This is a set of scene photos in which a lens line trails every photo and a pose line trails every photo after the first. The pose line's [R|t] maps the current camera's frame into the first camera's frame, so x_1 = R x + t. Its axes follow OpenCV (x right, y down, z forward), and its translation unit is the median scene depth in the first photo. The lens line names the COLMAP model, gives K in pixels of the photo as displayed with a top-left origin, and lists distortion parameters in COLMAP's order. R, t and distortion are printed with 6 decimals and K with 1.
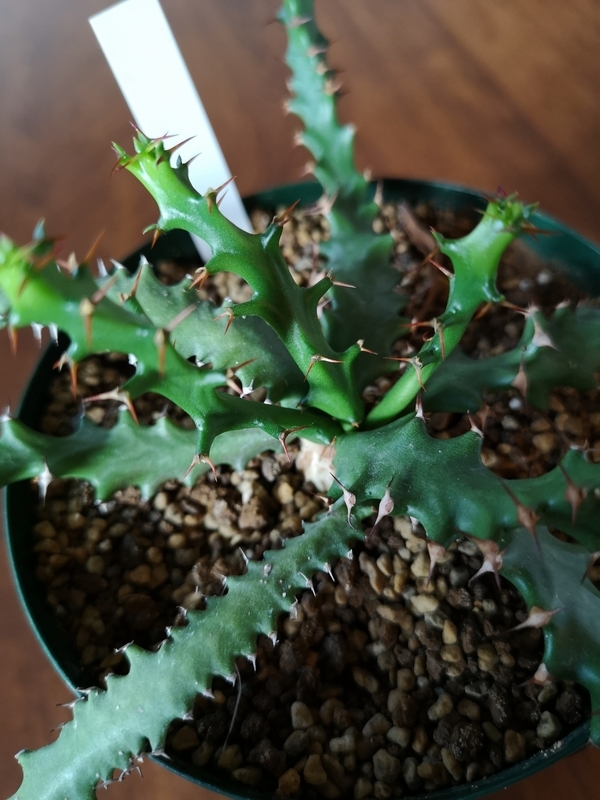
lens RADIAL K [[674.9, 0, 320.0], [0, 674.9, 402.5], [0, 0, 1]] dist [-0.055170, -0.002916]
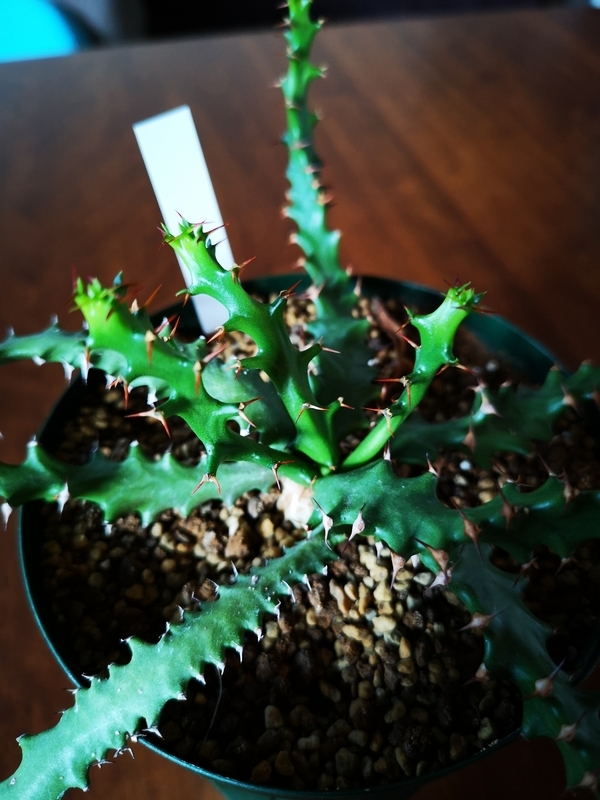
lens RADIAL K [[674.9, 0, 320.0], [0, 674.9, 402.5], [0, 0, 1]] dist [-0.055170, -0.002916]
pose [[0.995896, 0.065989, 0.061935, -0.053145], [-0.055757, 0.986428, -0.154440, 0.108045], [-0.071286, 0.150353, 0.986059, -0.199593]]
